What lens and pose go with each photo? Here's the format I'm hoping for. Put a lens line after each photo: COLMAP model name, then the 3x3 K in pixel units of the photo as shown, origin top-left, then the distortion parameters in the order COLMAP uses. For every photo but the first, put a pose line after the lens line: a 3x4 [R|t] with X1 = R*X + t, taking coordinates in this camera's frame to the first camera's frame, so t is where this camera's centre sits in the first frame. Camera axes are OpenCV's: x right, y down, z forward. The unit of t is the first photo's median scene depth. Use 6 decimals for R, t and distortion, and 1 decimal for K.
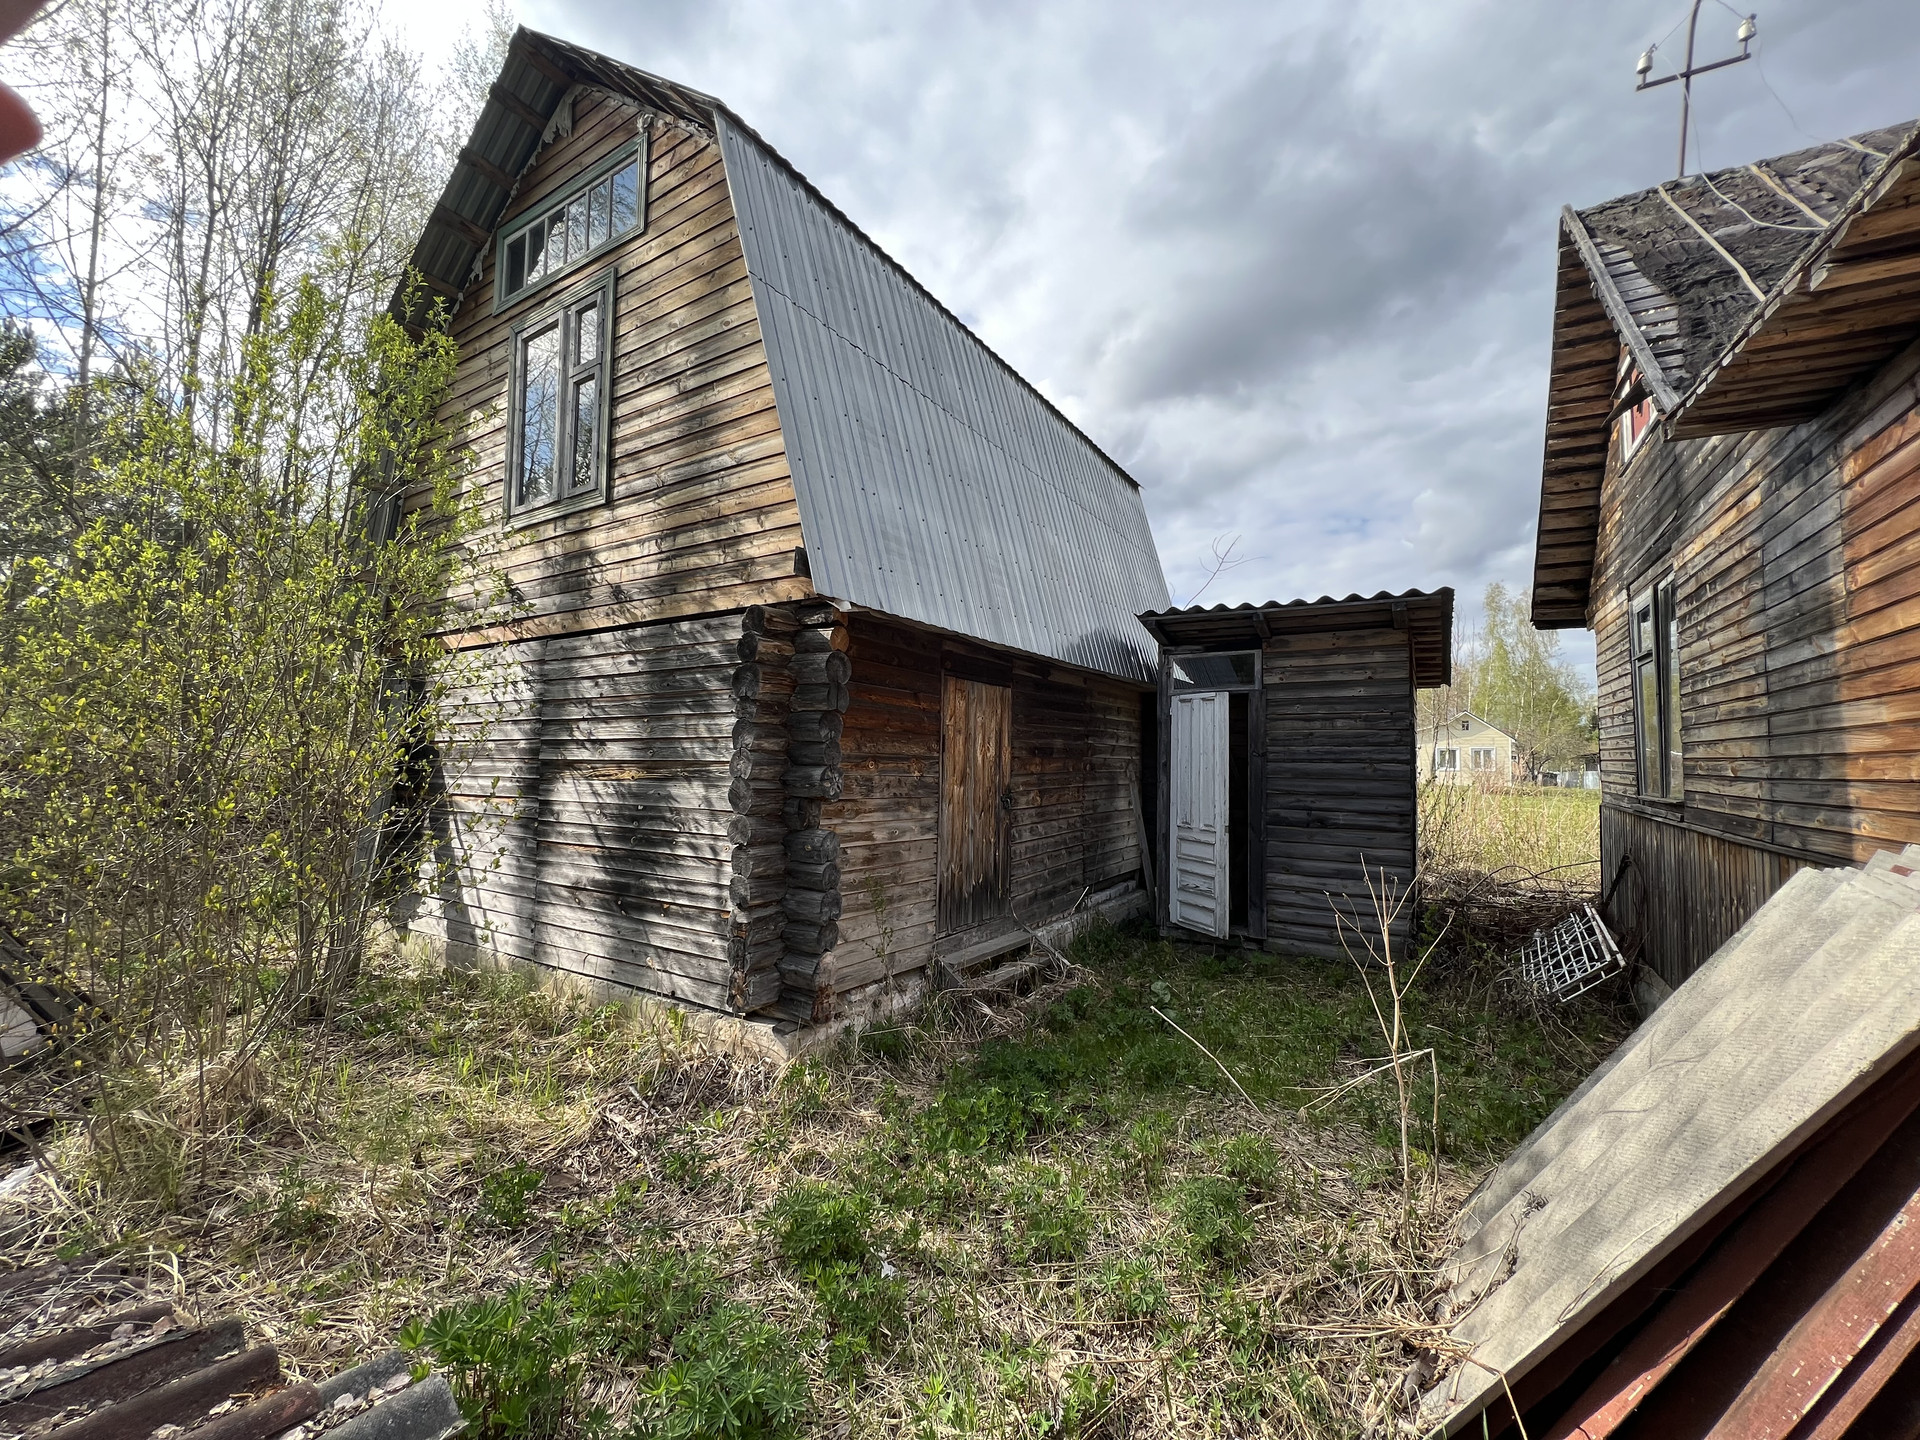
lens RADIAL K [[770.0, 0, 972.6], [0, 770.0, 735.9], [0, 0, 1]] dist [-0.005980, 0.001340]
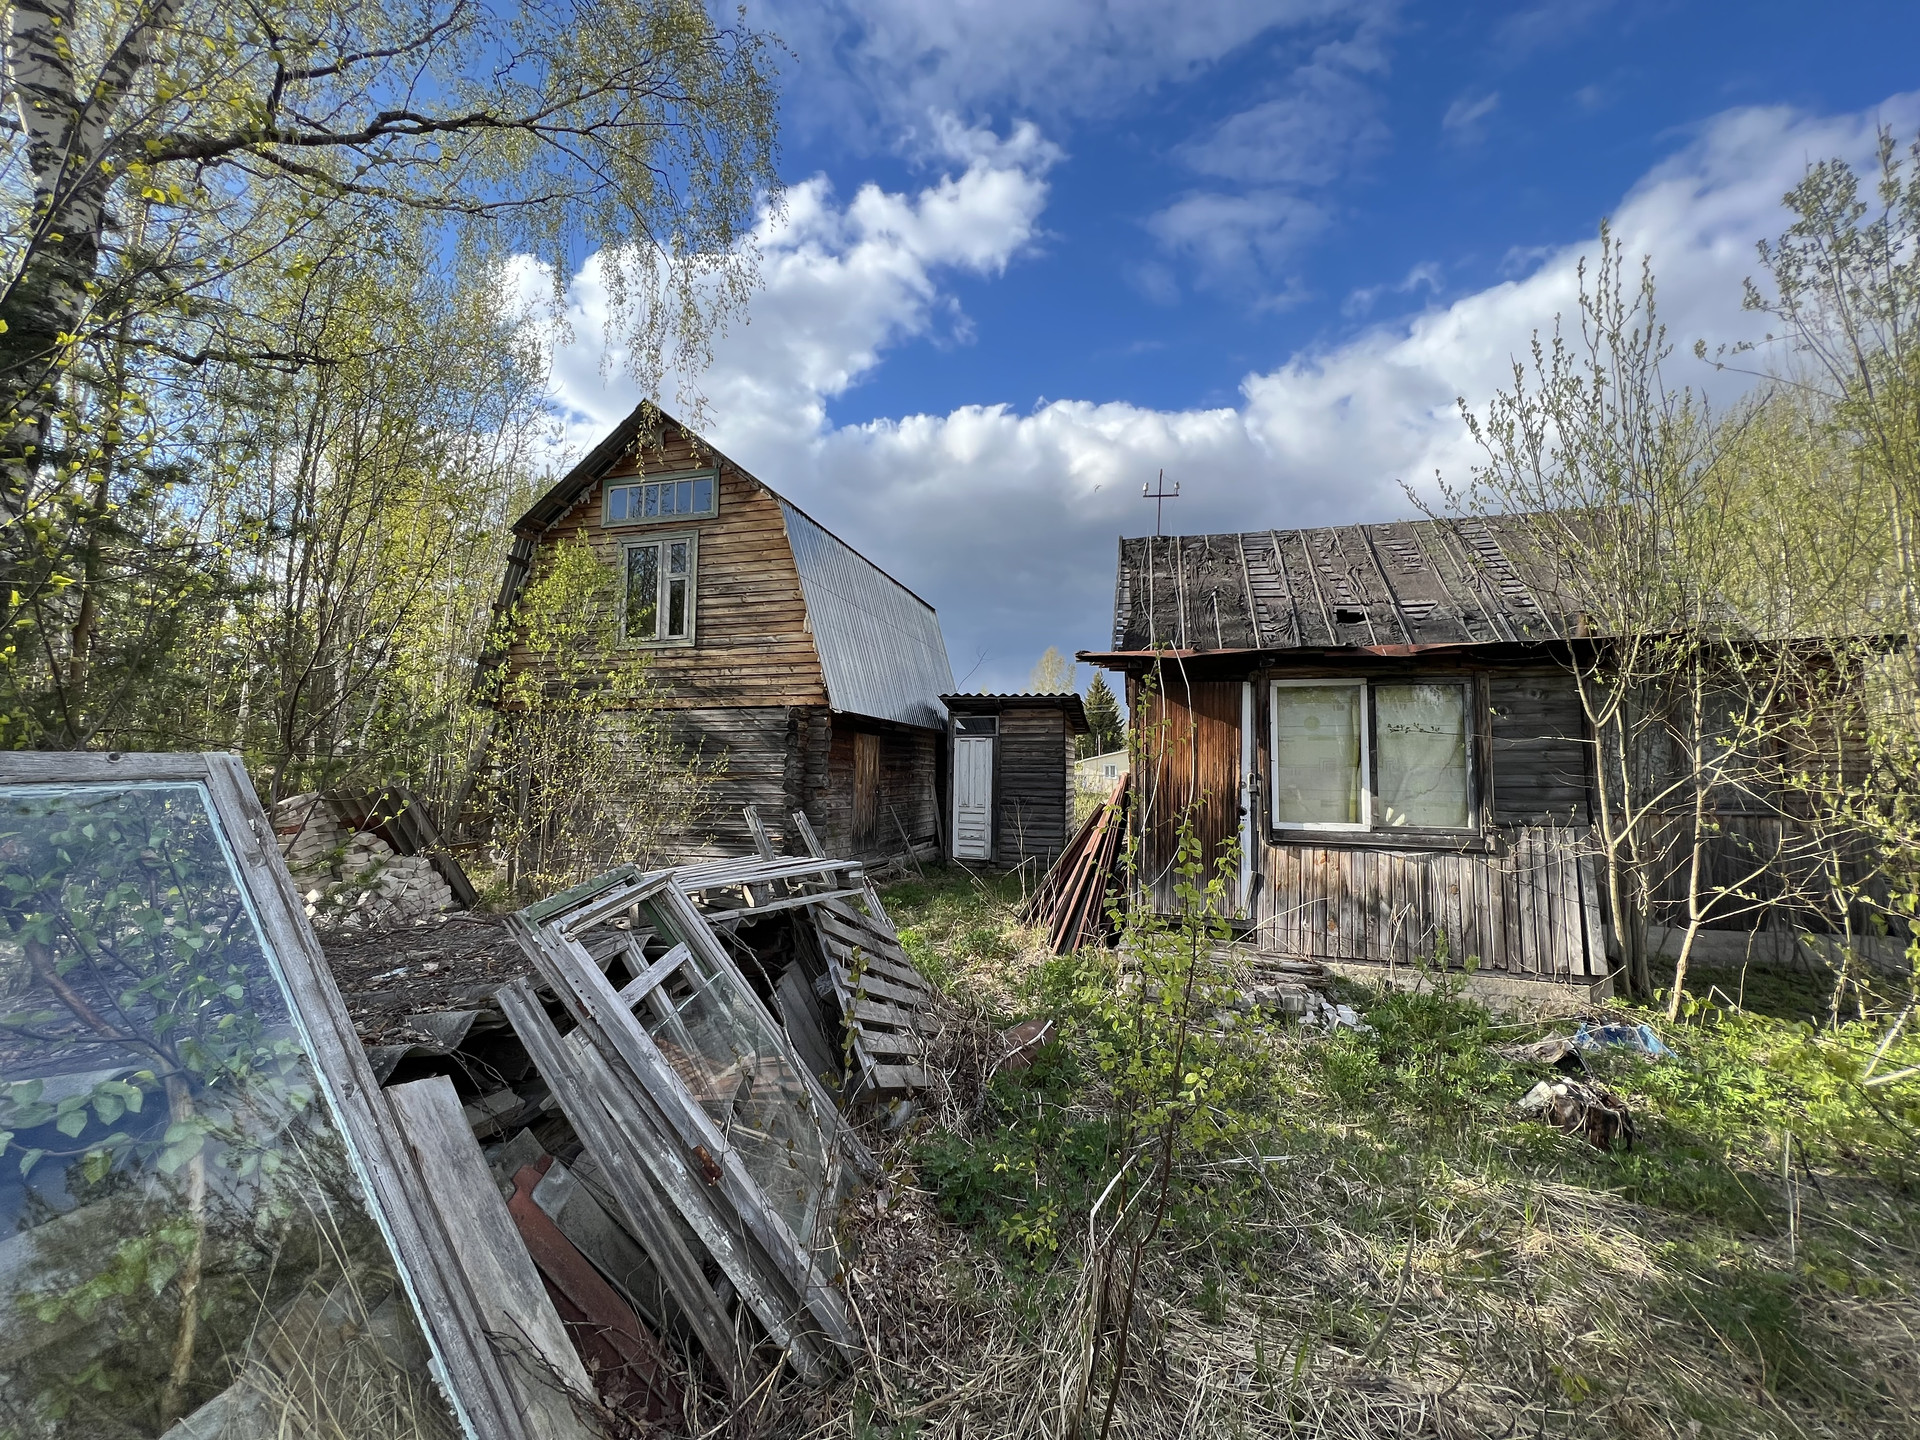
lens RADIAL K [[770.0, 0, 950.4], [0, 770.0, 718.1], [0, 0, 1]] dist [-0.005980, 0.001340]
pose [[0.964162, 0.016744, 0.264784, -0.276631], [-0.005482, 0.999051, -0.043216, -0.020920], [-0.265257, 0.040215, 0.963339, -0.896028]]
